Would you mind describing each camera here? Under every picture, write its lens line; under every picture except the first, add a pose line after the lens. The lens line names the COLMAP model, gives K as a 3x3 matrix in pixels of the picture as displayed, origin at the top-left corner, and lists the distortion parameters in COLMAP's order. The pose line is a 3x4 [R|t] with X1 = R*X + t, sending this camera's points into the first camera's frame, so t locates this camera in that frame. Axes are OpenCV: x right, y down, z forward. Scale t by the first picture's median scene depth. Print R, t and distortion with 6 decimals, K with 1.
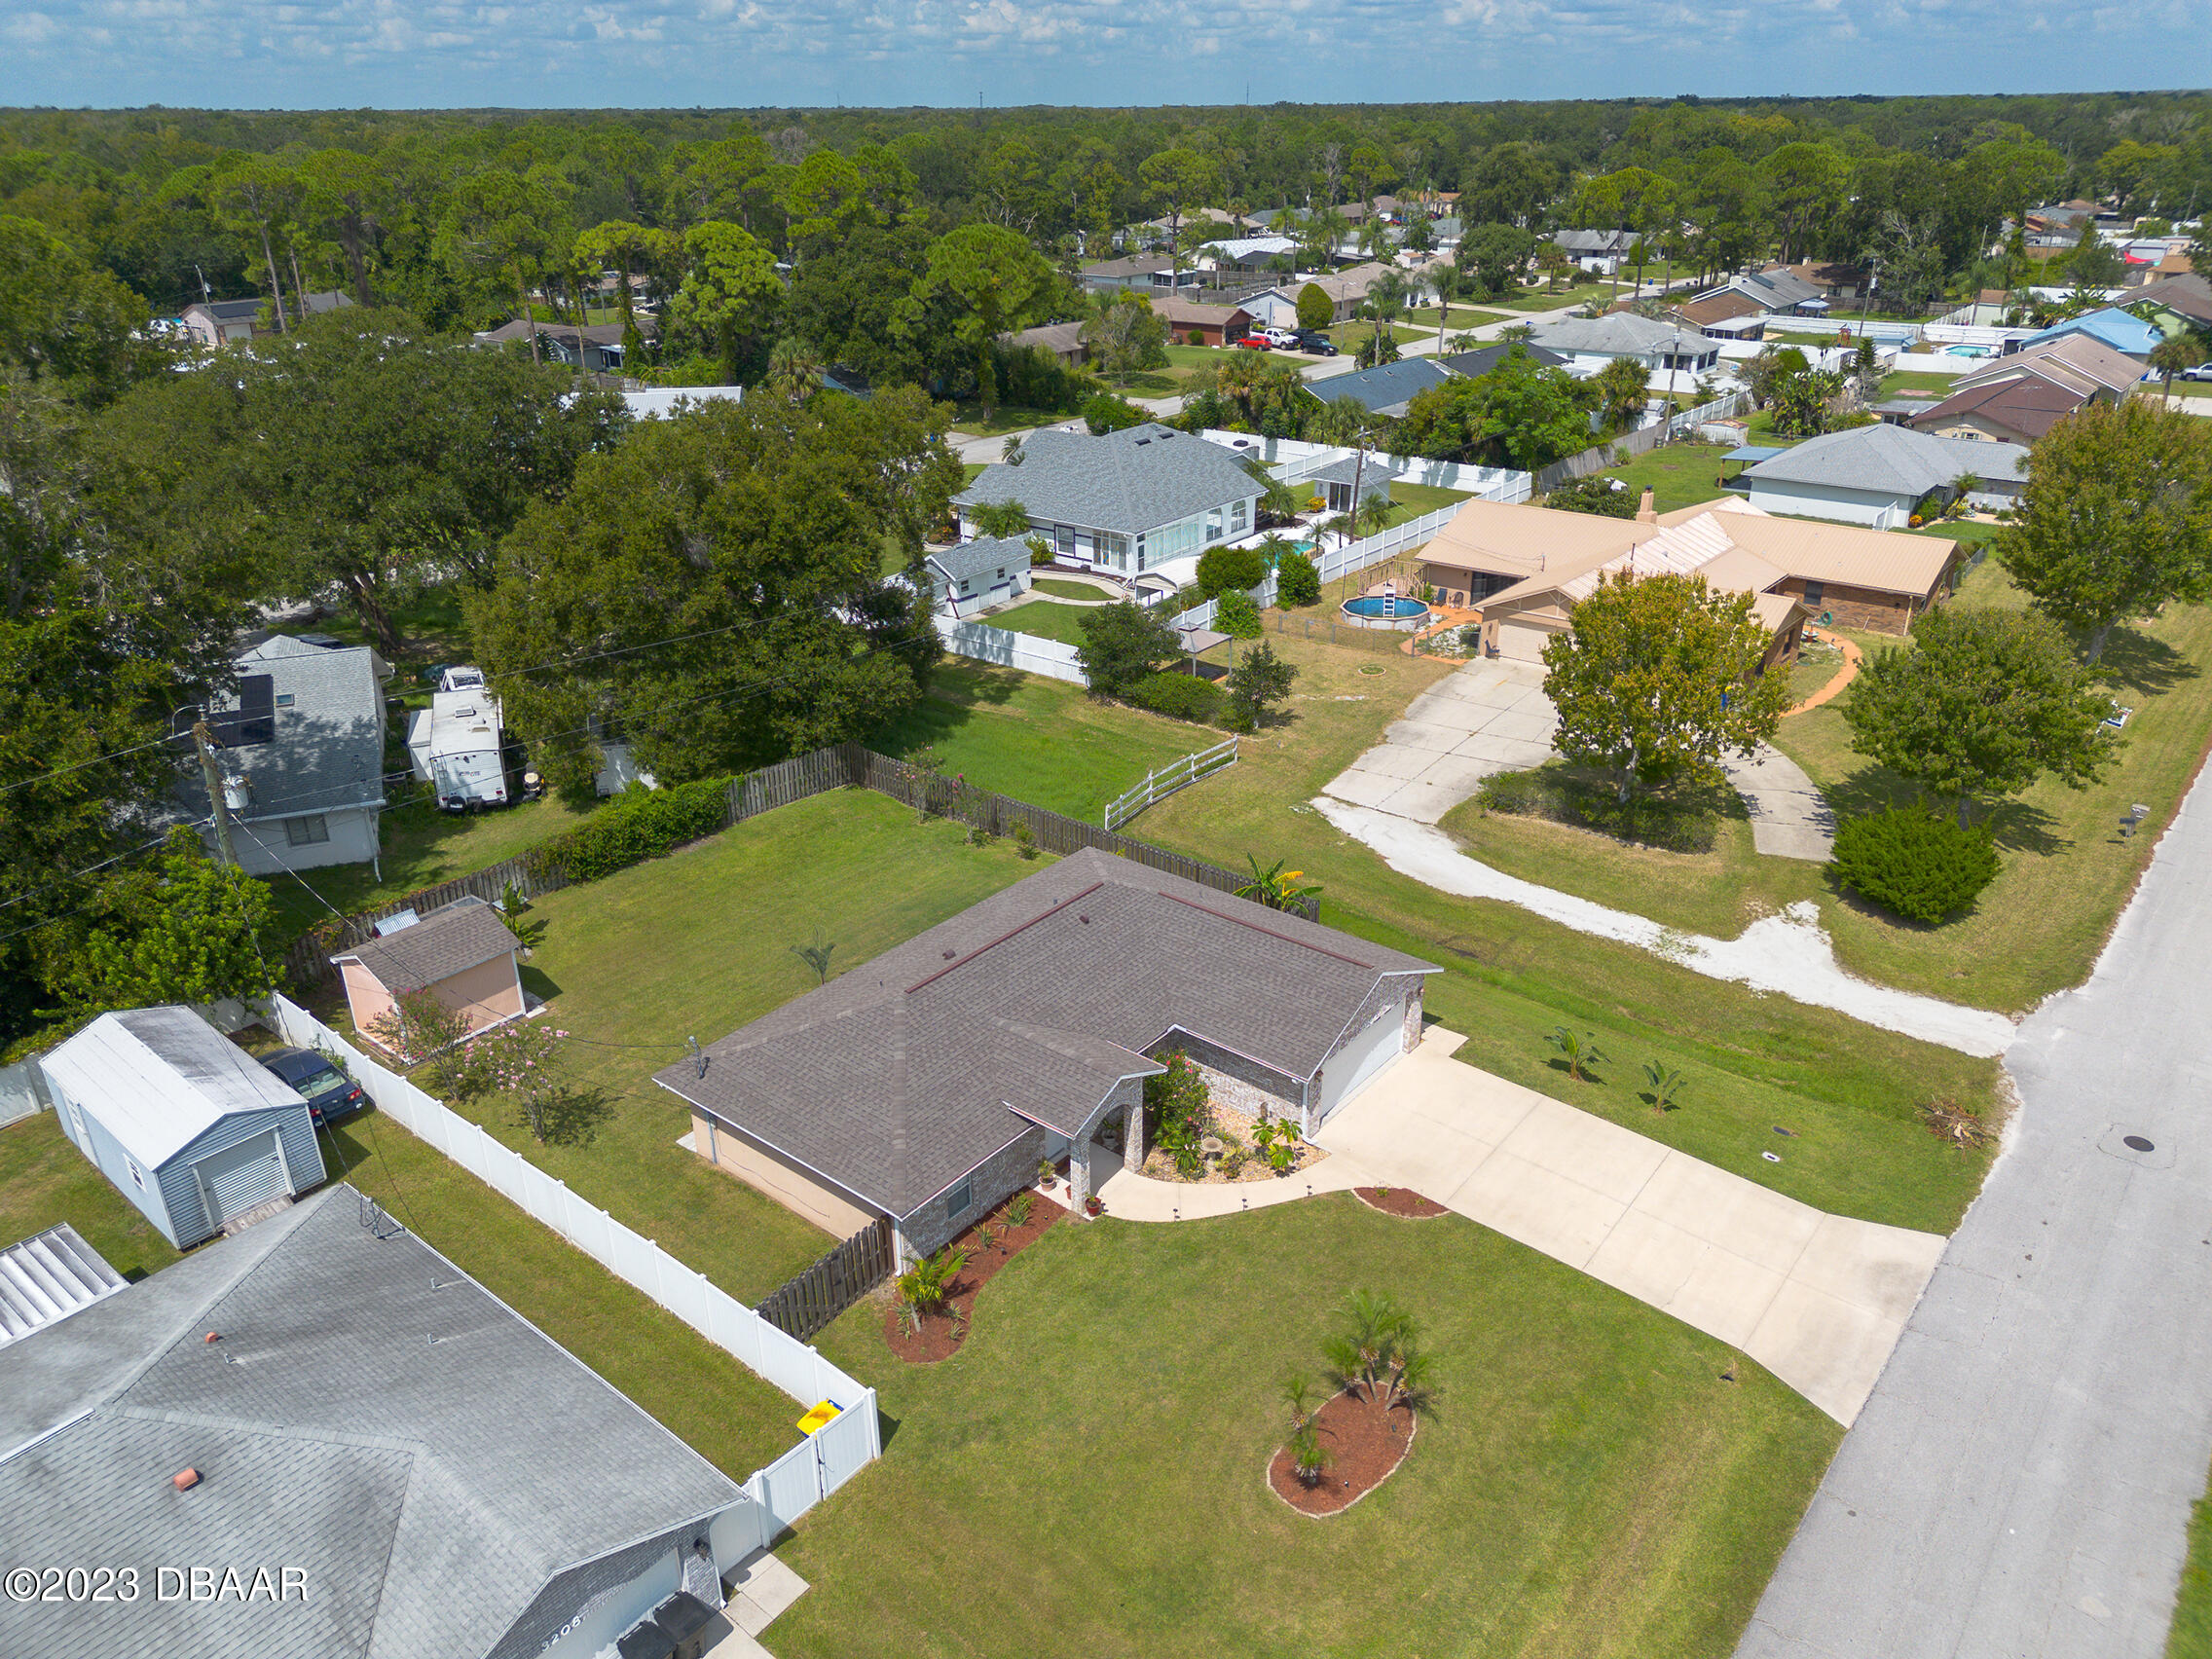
lens RADIAL K [[1553.0, 0, 1114.8], [0, 1553.0, 836.9], [0, 0, 1]] dist [0.057596, -0.071371]
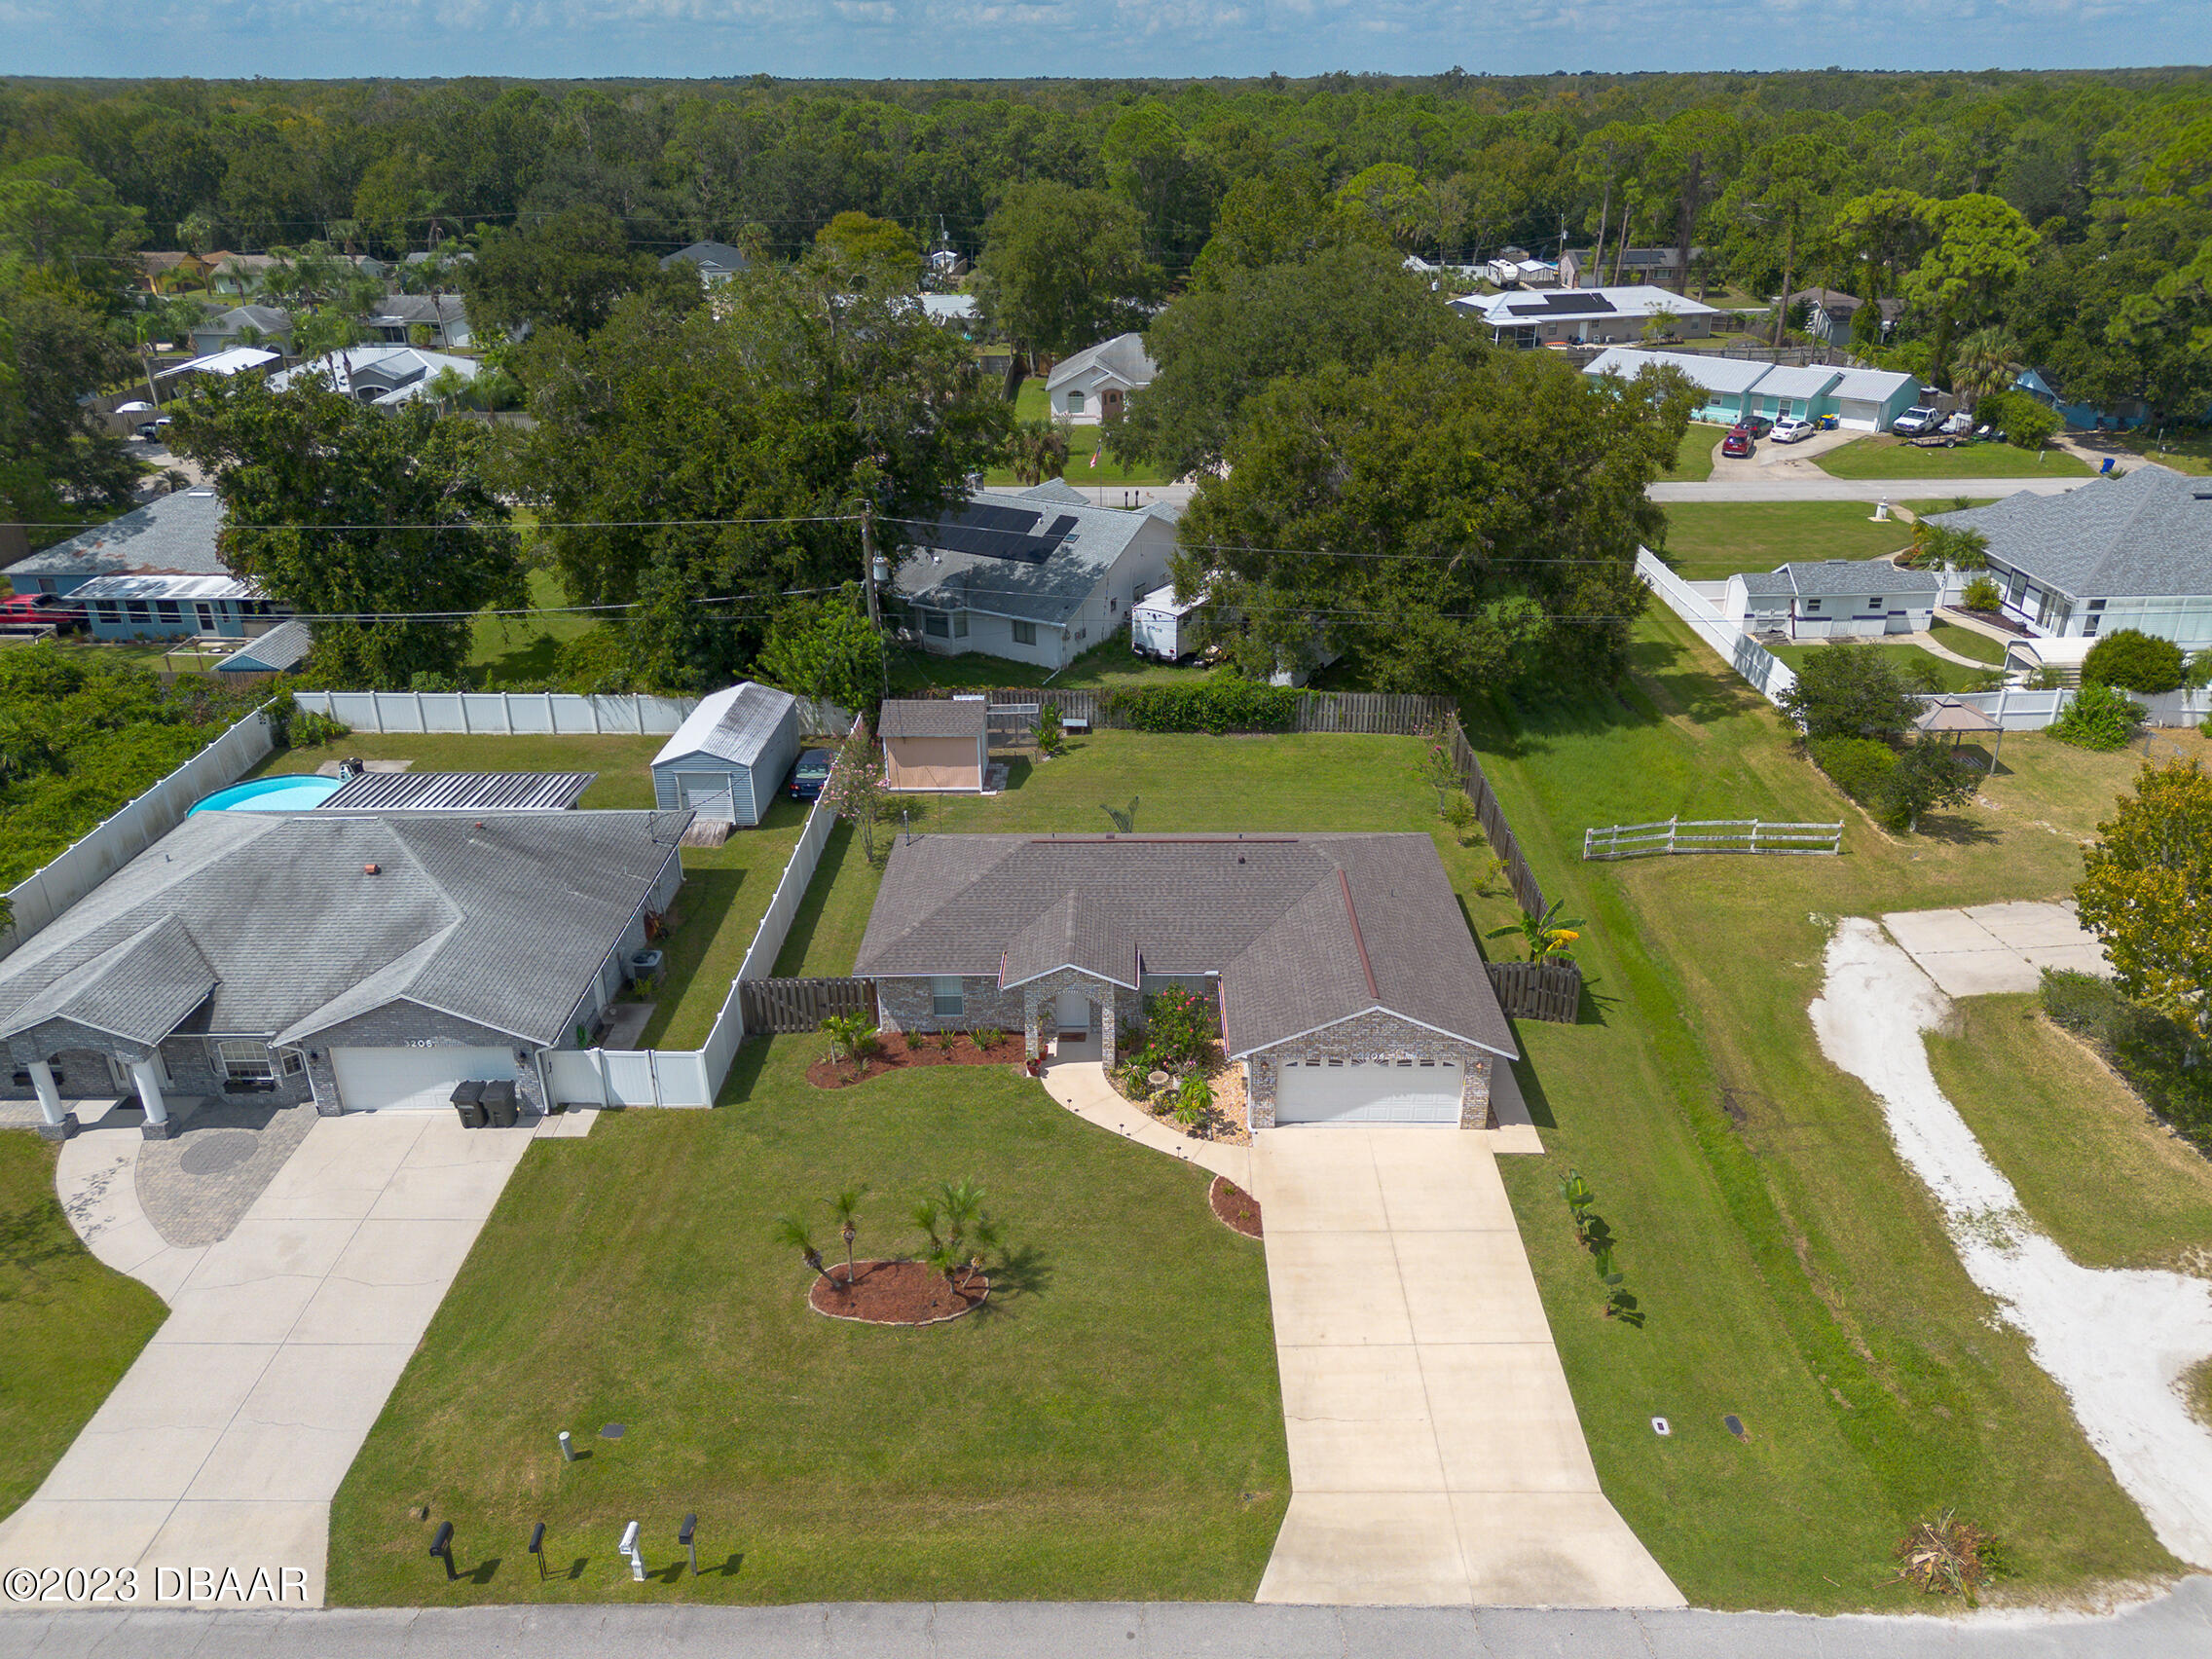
lens RADIAL K [[1596.9, 0, 1106.0], [0, 1596.9, 829.5], [0, 0, 1]] dist [-0.001285, -0.006789]
pose [[0.617683, 0.331390, -0.713196, 0.425268], [-0.322880, 0.933786, 0.154248, -0.063480], [0.717089, 0.135000, 0.683783, 0.129775]]
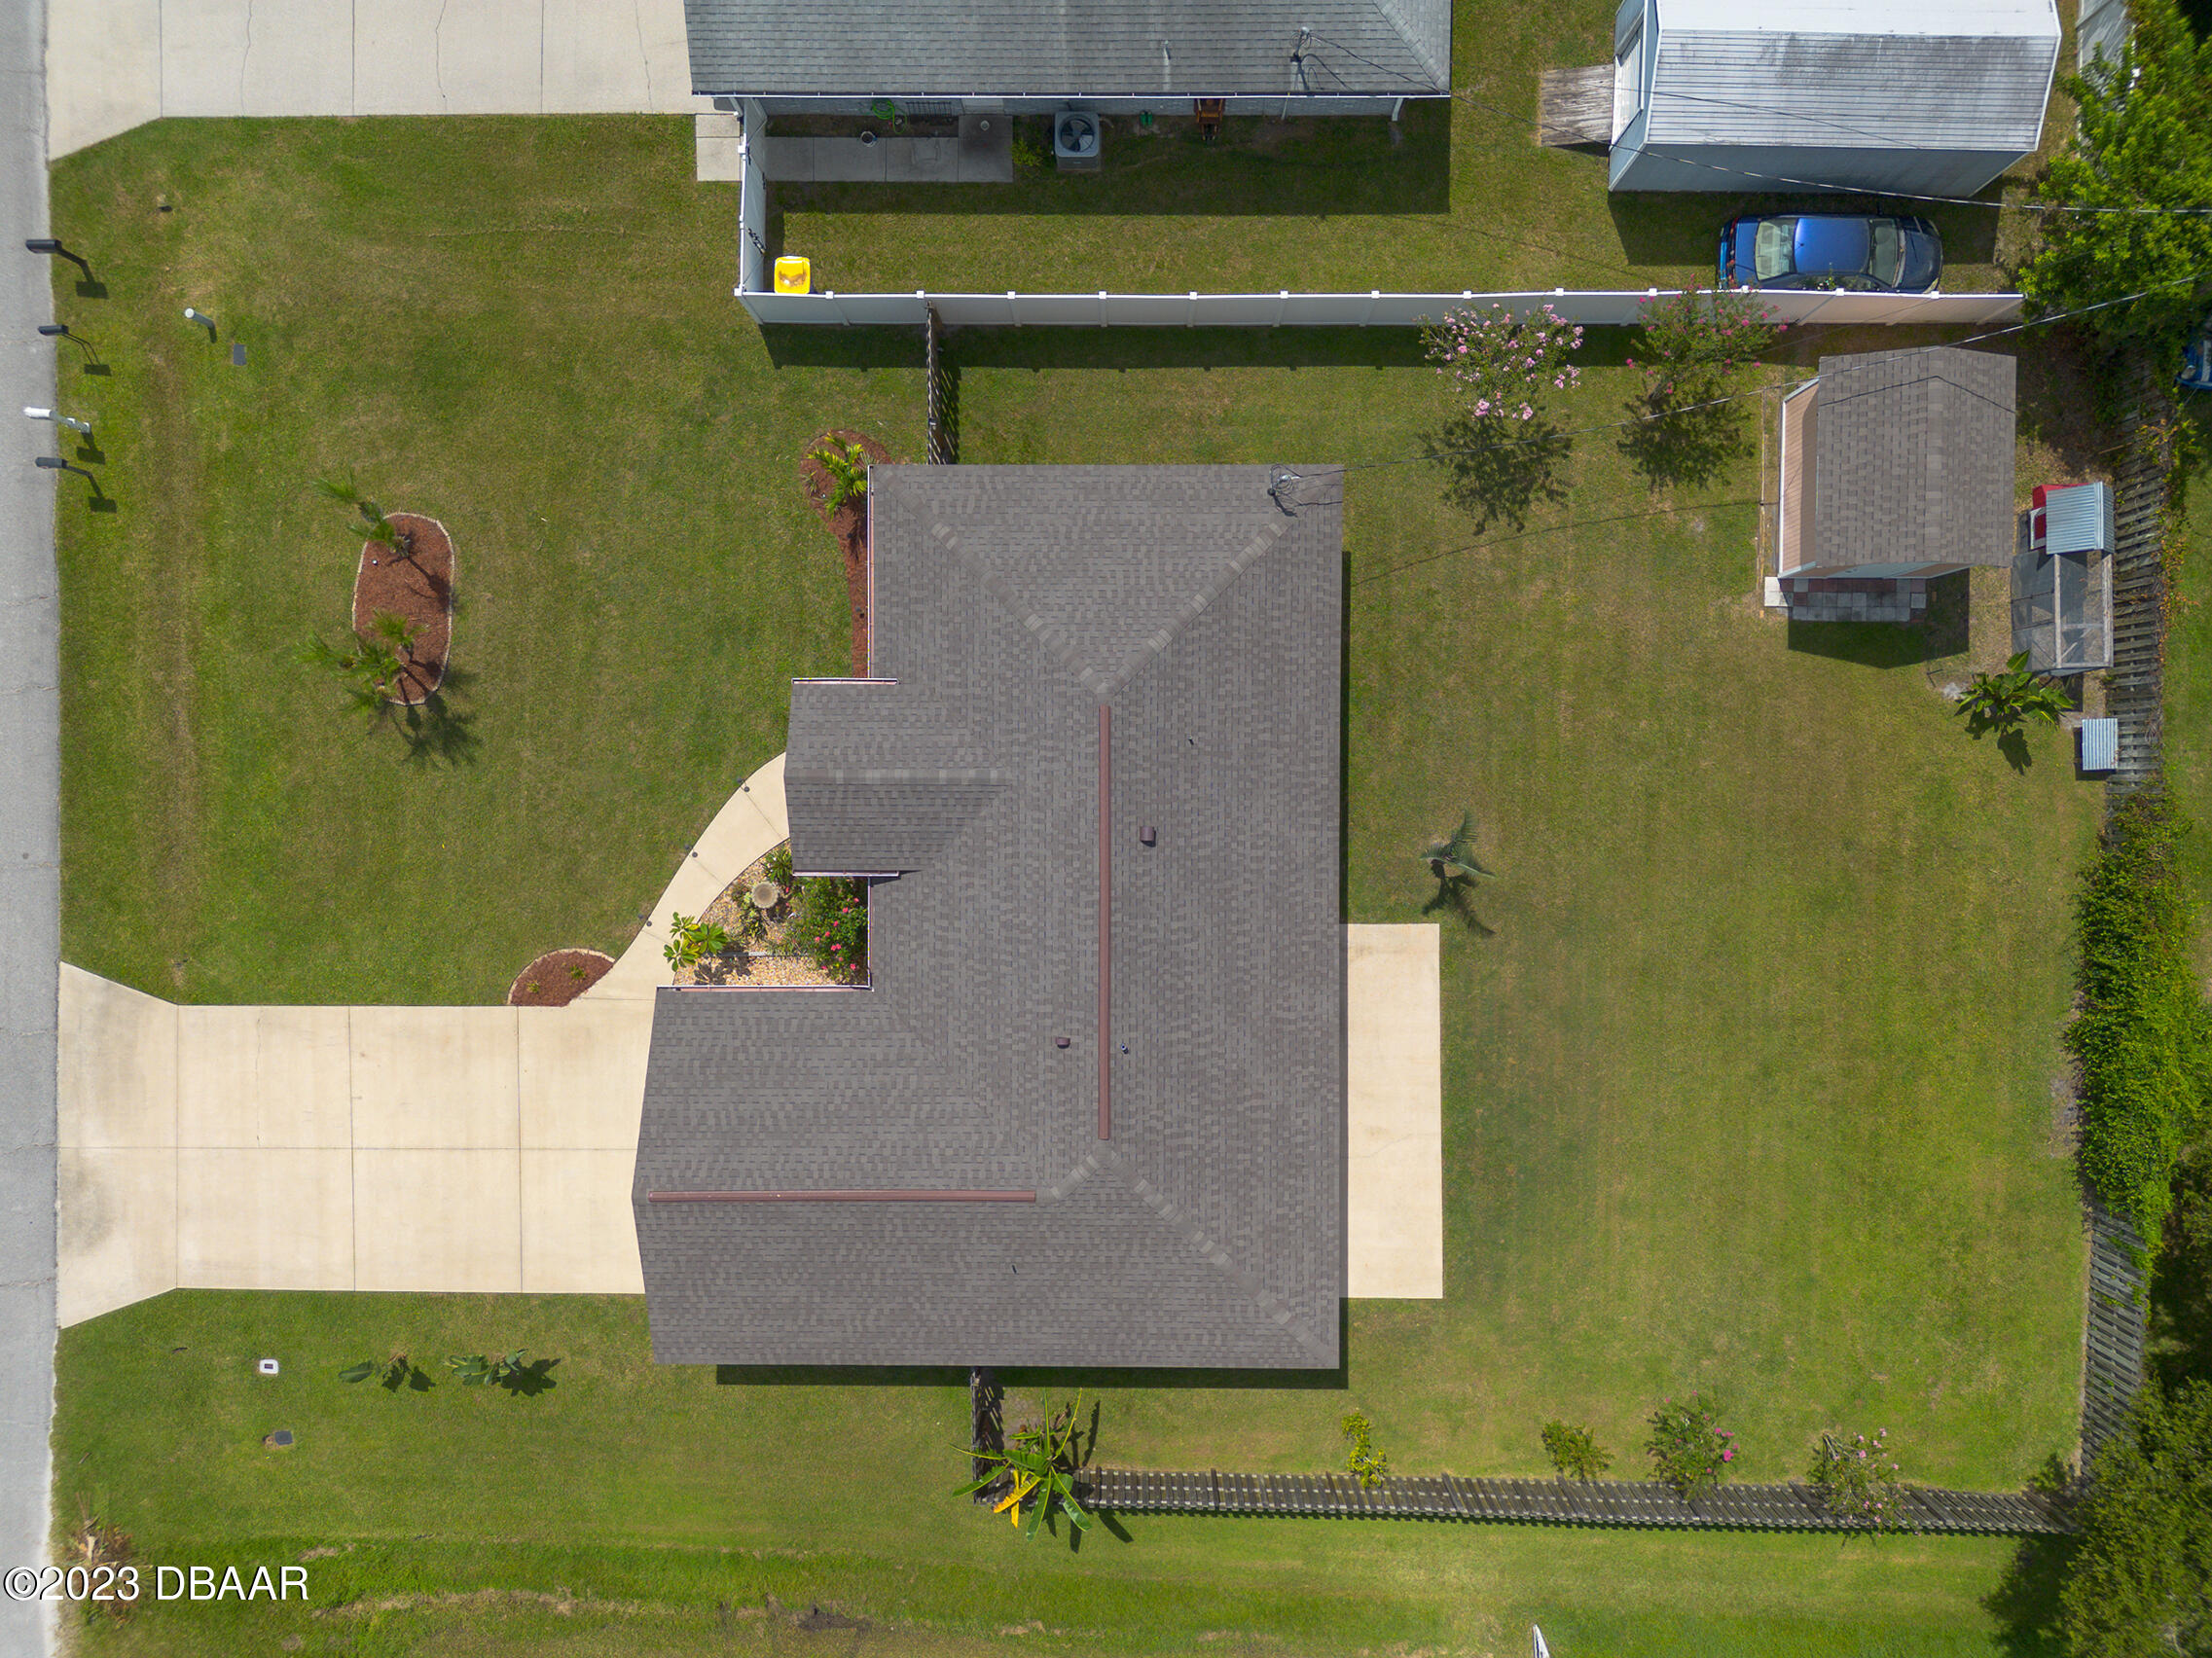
lens RADIAL K [[1518.4, 0, 1096.0], [0, 1518.4, 787.9], [0, 0, 1]] dist [0.058070, -0.049969]
pose [[-0.777850, 0.627851, 0.027428, -0.074219], [-0.238928, -0.335814, 0.911122, -0.311617], [0.581259, 0.702163, 0.411224, 0.422586]]
